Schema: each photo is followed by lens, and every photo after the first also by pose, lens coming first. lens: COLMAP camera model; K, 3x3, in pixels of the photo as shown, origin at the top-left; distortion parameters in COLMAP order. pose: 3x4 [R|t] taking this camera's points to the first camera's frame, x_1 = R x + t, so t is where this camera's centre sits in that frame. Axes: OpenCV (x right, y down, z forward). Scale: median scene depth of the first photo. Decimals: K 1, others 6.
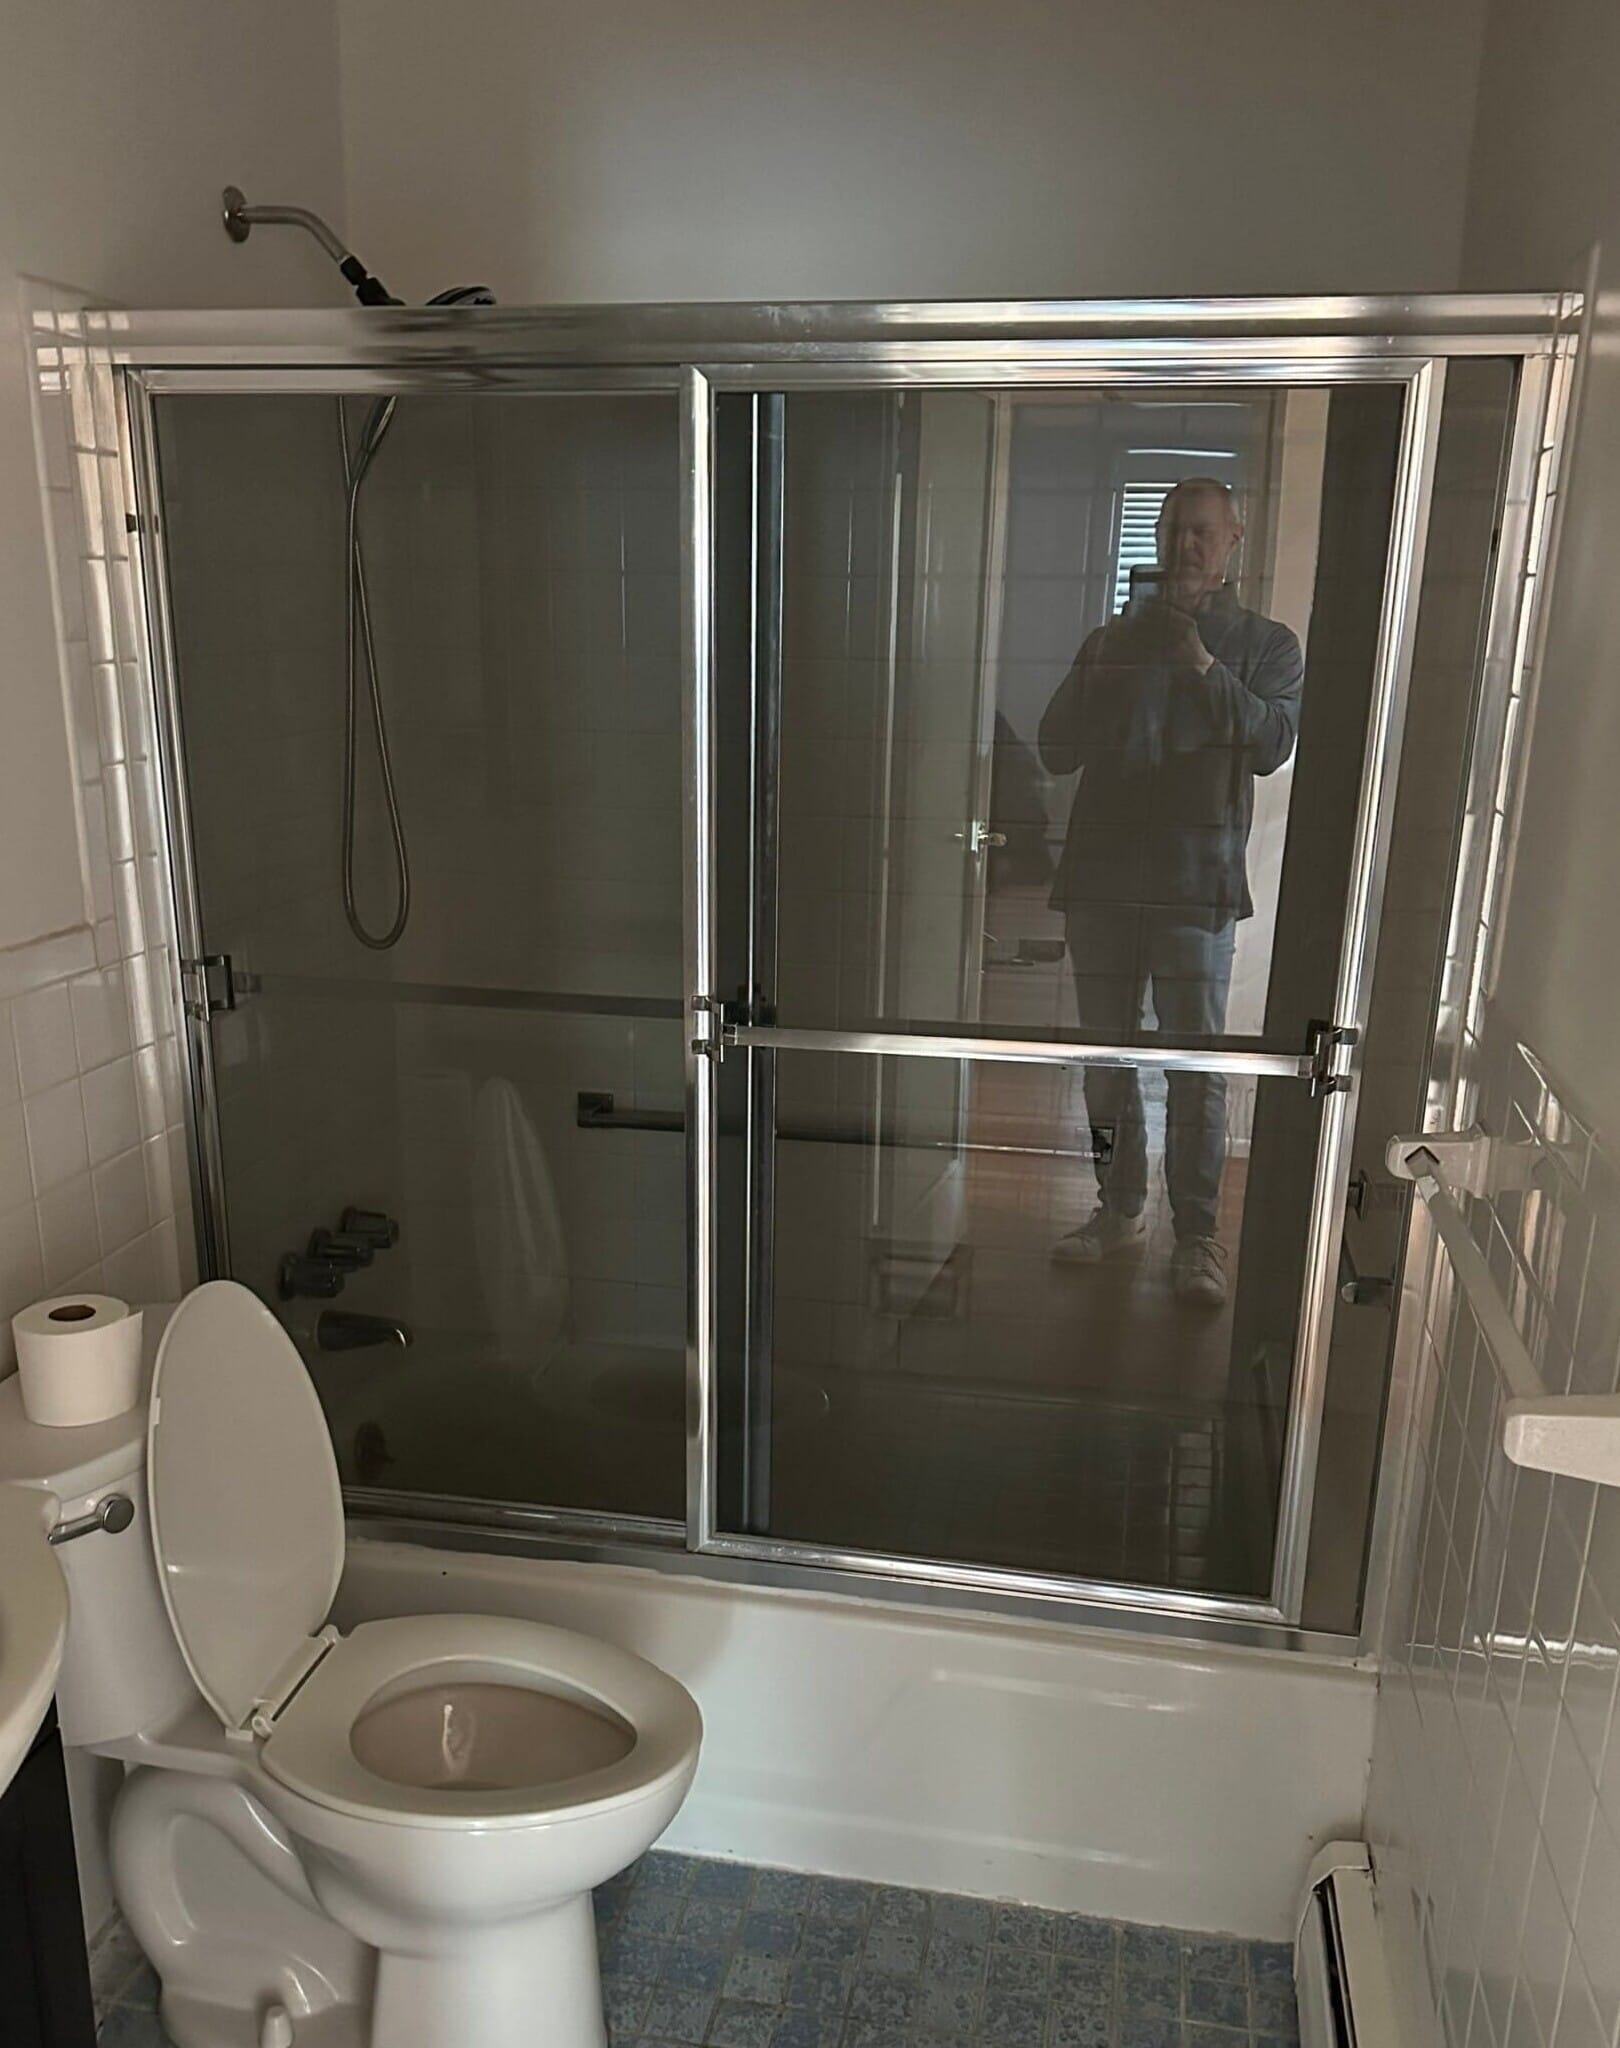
lens RADIAL K [[1785.8, 0, 776.9], [0, 1785.8, 1152.7], [0, 0, 1]] dist [0.014759, 0.001097]
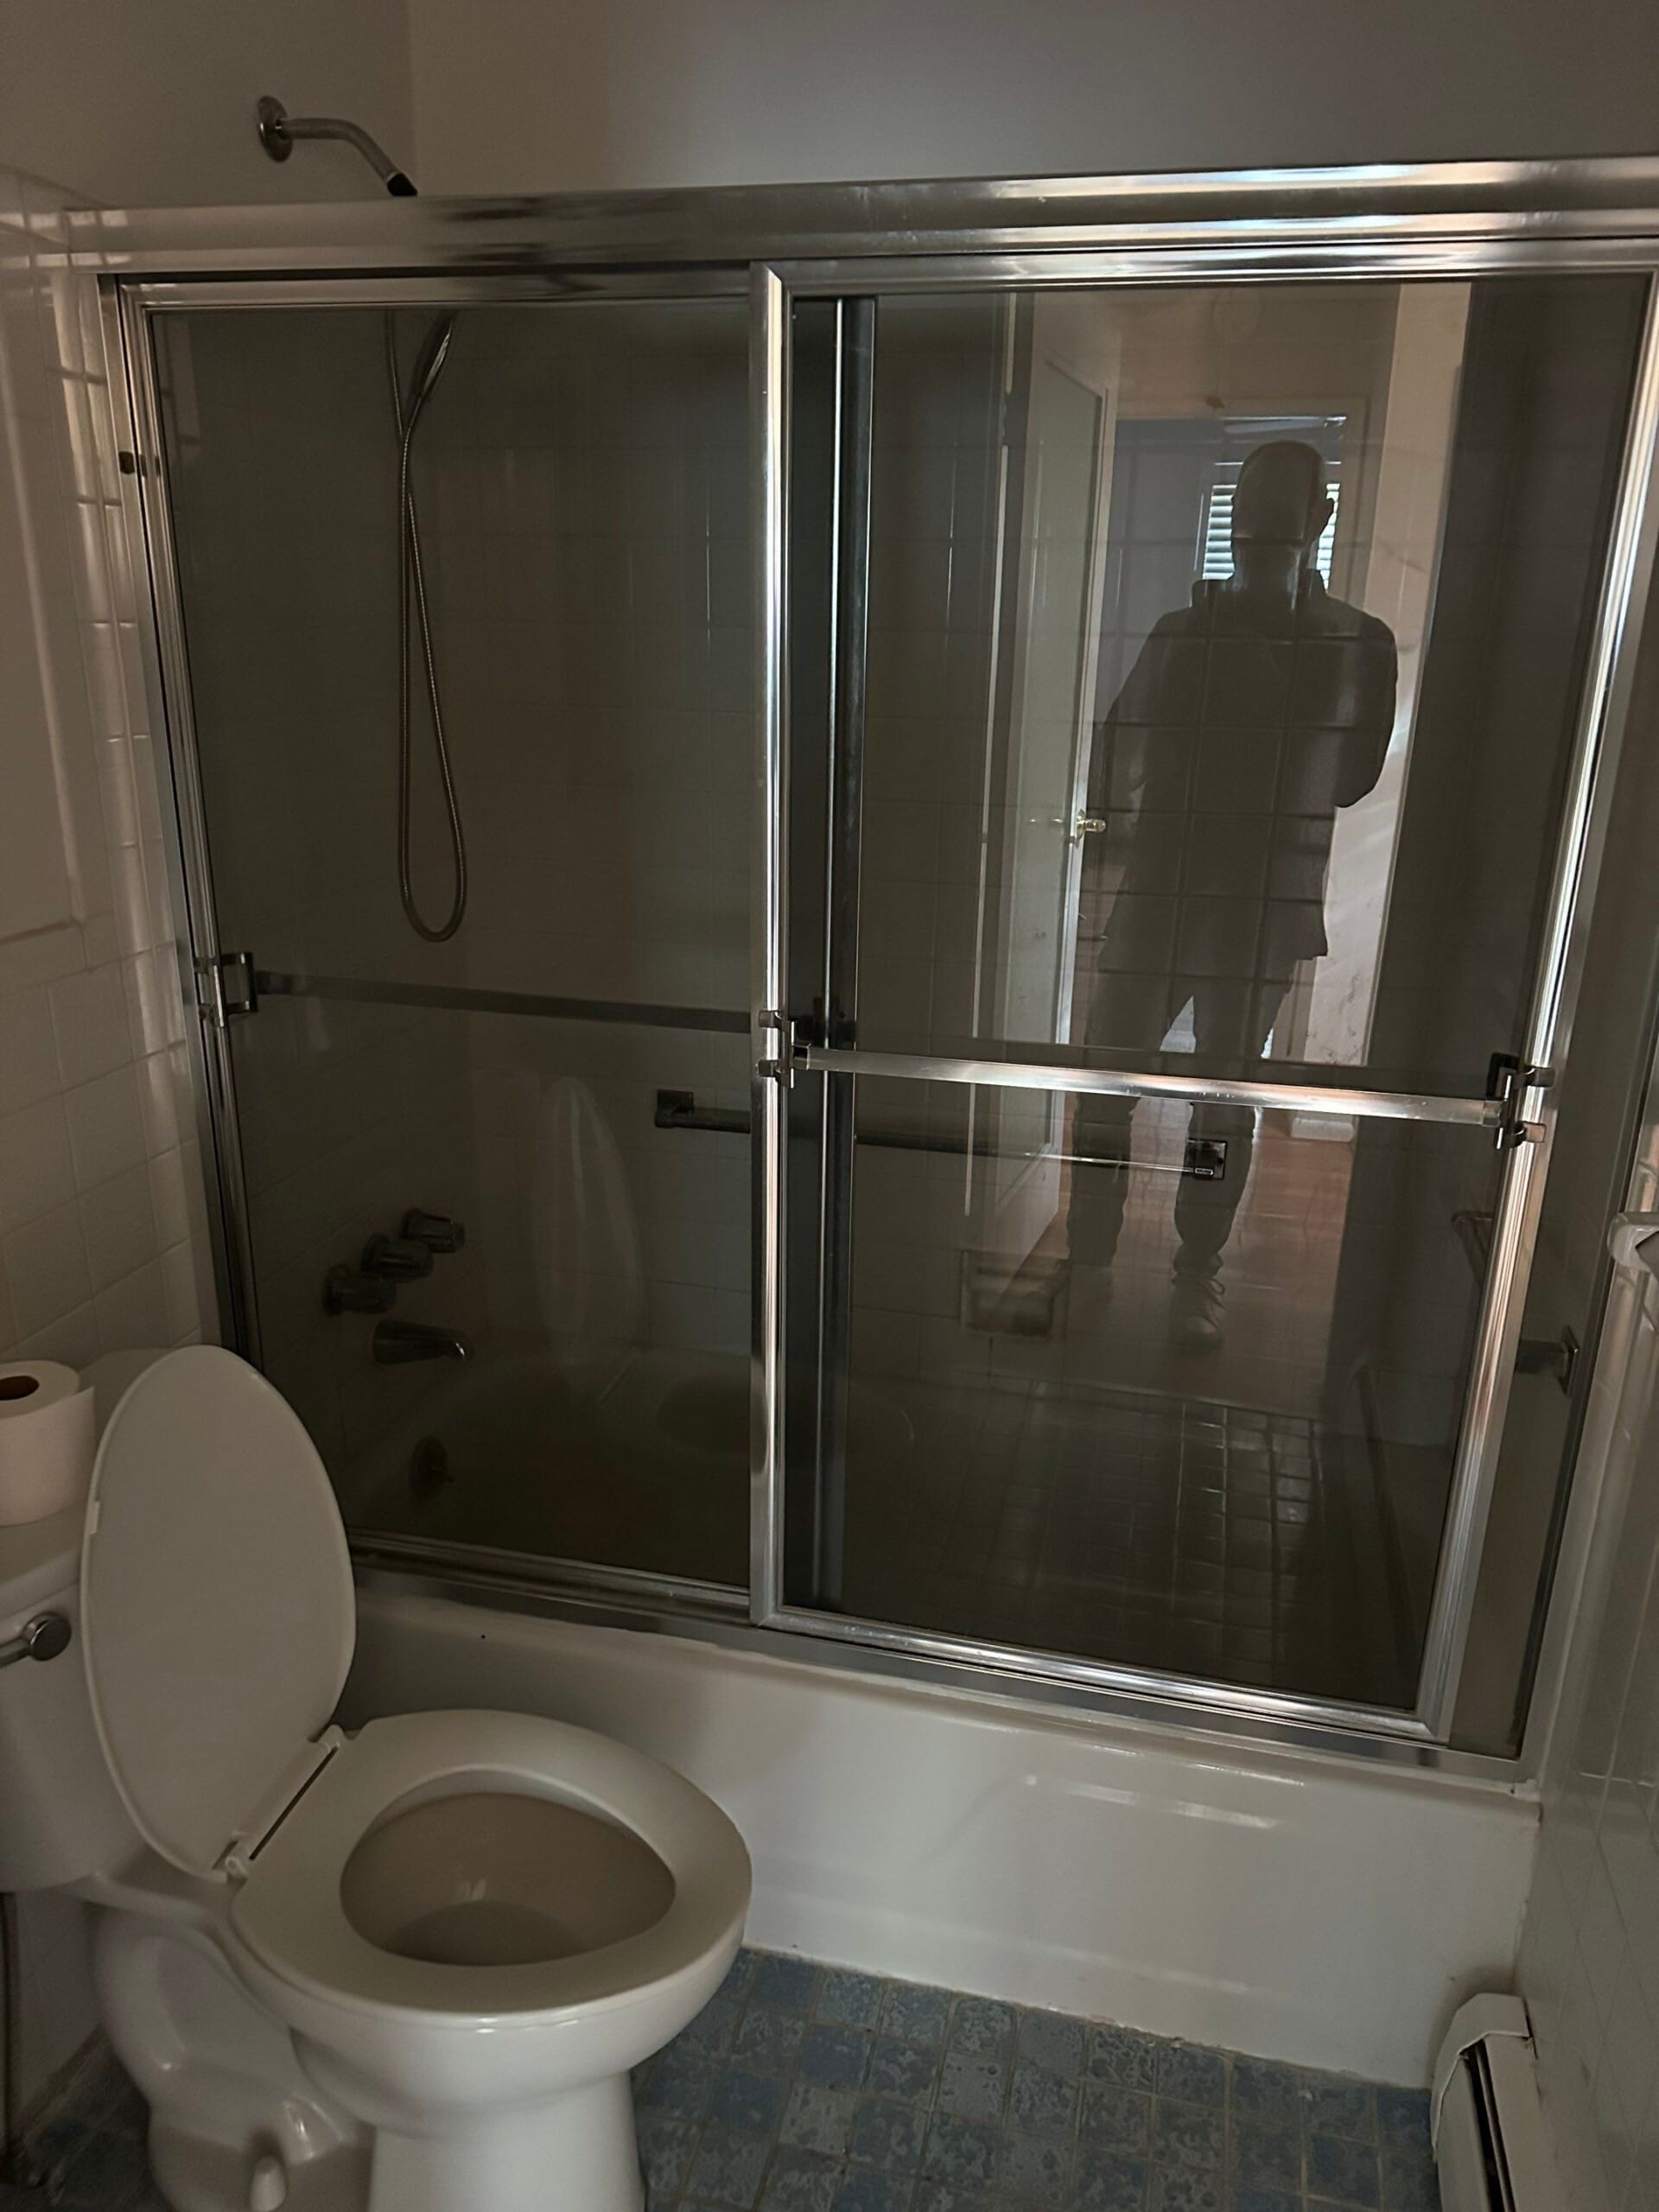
lens RADIAL K [[1559.9, 0, 829.5], [0, 1559.9, 1106.0], [0, 0, 1]] dist [0.002163, -0.000746]
pose [[0.999287, 0.016767, -0.033838, 0.012272], [-0.016425, 0.999811, 0.010356, -0.048224], [0.034005, -0.009793, 0.999374, 0.236640]]
